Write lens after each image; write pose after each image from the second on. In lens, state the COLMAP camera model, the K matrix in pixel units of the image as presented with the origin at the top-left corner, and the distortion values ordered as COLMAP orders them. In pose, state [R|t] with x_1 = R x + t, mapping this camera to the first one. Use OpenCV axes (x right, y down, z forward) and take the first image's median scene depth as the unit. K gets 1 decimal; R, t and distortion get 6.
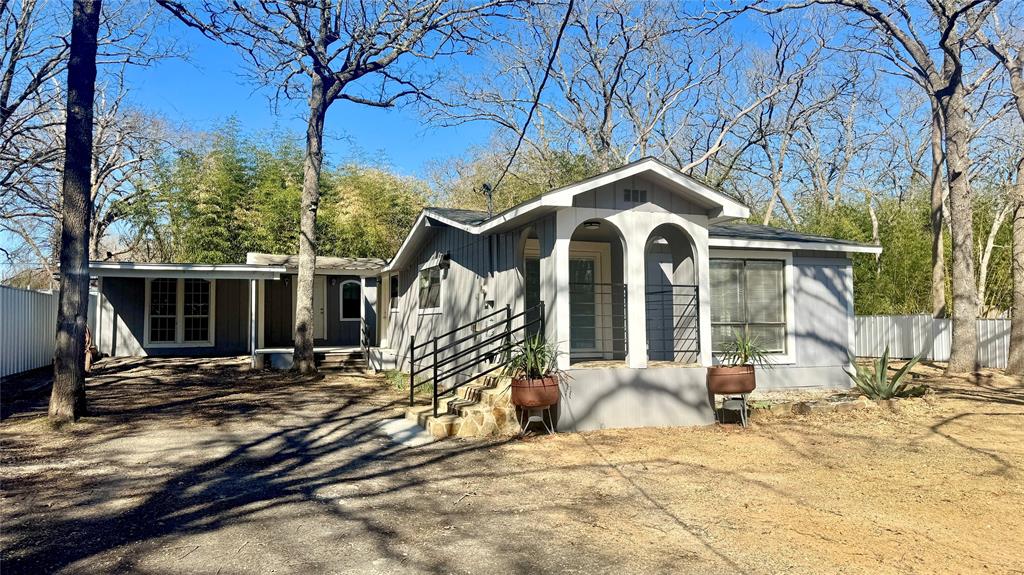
lens RADIAL K [[727.5, 0, 511.5], [0, 727.5, 291.6], [0, 0, 1]] dist [0.009231, 0.001598]
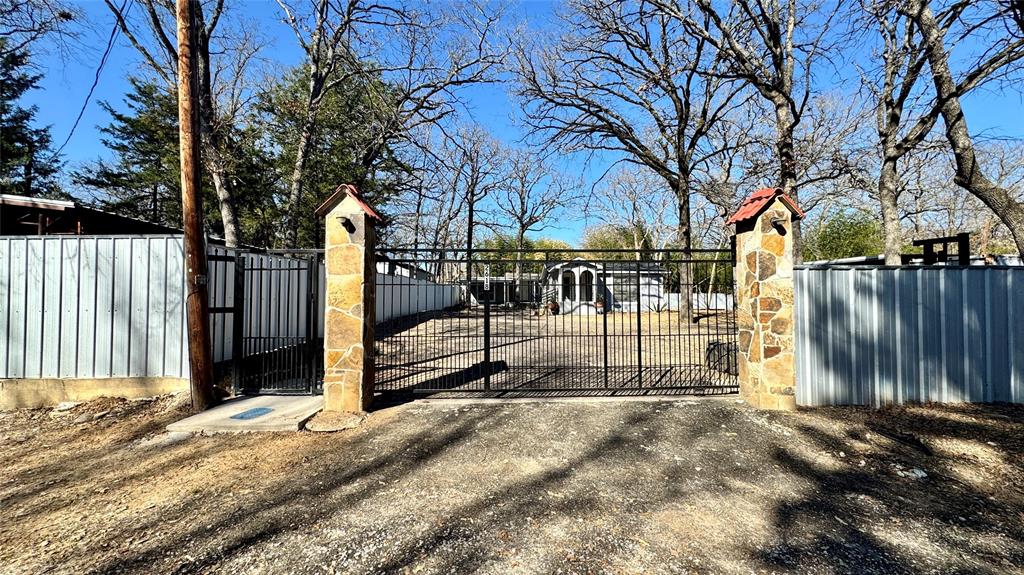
lens RADIAL K [[409.6, 0, 509.8], [0, 409.6, 288.2], [0, 0, 1]] dist [-0.000801, -0.000303]
pose [[0.934757, -0.007875, -0.355202, 0.379561], [0.012776, 0.999853, 0.011454, -0.010432], [0.355059, -0.015245, 0.934719, -0.863189]]
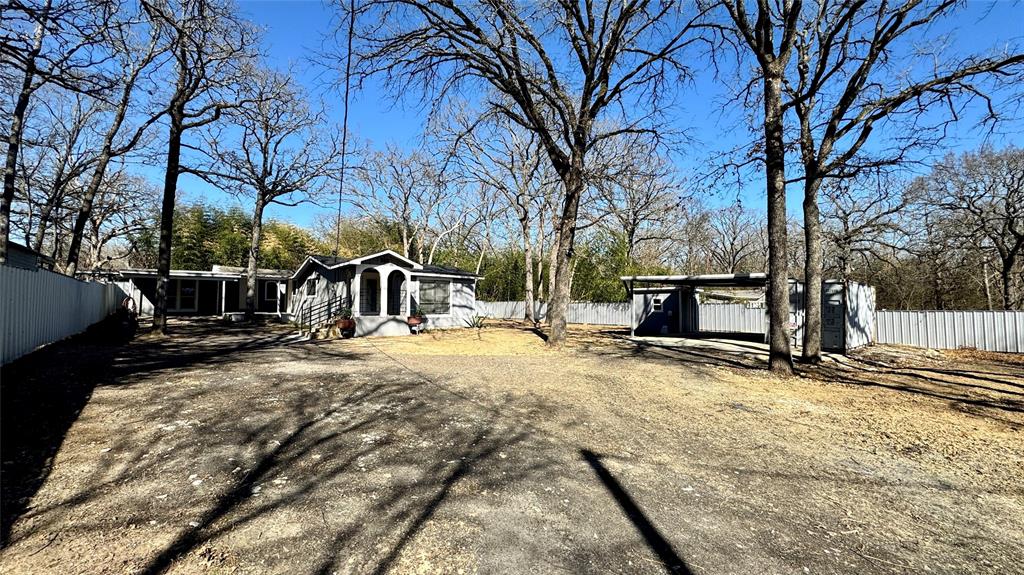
lens RADIAL K [[409.6, 0, 509.5], [0, 409.6, 282.2], [0, 0, 1]] dist [-0.000801, -0.000303]
pose [[0.946868, 0.029603, 0.320258, 0.065014], [-0.026584, 0.999551, -0.013798, -0.017669], [-0.320523, 0.004551, 0.947230, -0.437587]]
